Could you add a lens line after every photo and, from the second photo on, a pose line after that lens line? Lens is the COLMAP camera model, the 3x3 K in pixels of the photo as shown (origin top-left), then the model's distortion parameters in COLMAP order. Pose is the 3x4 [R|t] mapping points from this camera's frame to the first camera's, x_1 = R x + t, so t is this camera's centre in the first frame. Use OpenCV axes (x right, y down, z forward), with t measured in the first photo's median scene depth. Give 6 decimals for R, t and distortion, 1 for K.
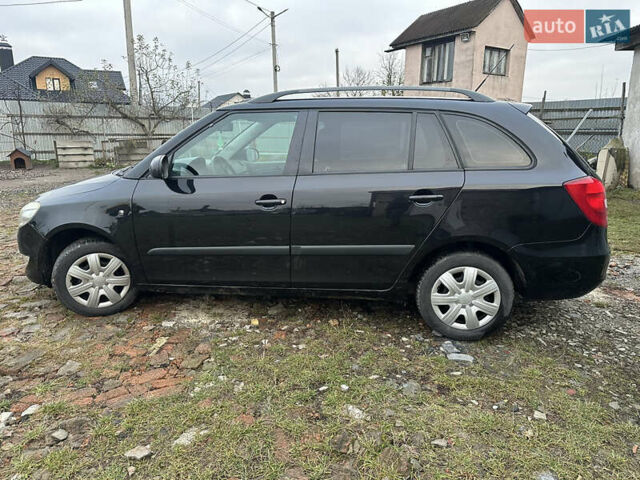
lens RADIAL K [[458.5, 0, 318.3], [0, 458.5, 239.0], [0, 0, 1]] dist [0.056790, -0.072845]
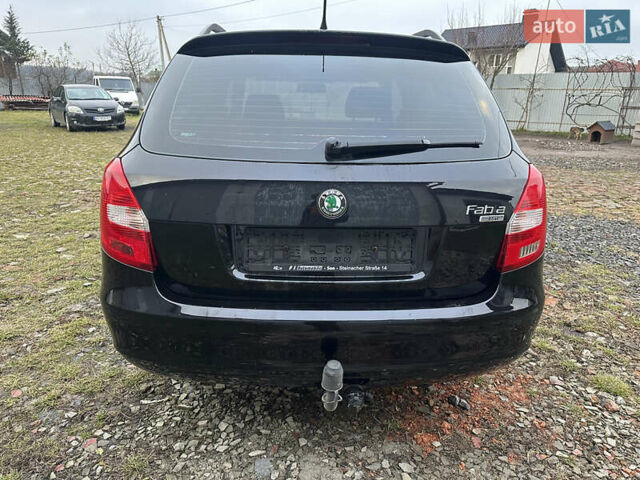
lens RADIAL K [[458.5, 0, 318.3], [0, 458.5, 239.0], [0, 0, 1]] dist [0.056790, -0.072845]
pose [[0.174182, 0.288165, -0.941606, 0.993294], [-0.245028, 0.938830, 0.241990, -0.199215], [0.953741, 0.188570, 0.234136, 0.934044]]
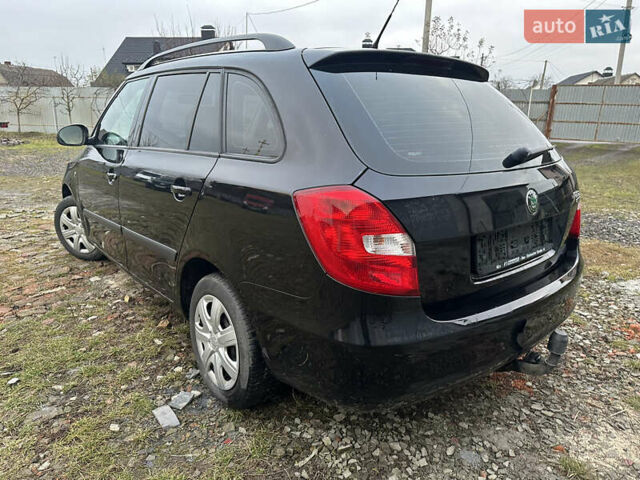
lens RADIAL K [[458.5, 0, 318.3], [0, 458.5, 239.0], [0, 0, 1]] dist [0.056790, -0.072845]
pose [[0.735866, 0.186142, -0.651039, 0.753653], [-0.167649, 0.981622, 0.091168, -0.098769], [0.656045, 0.042059, 0.753549, 0.505254]]
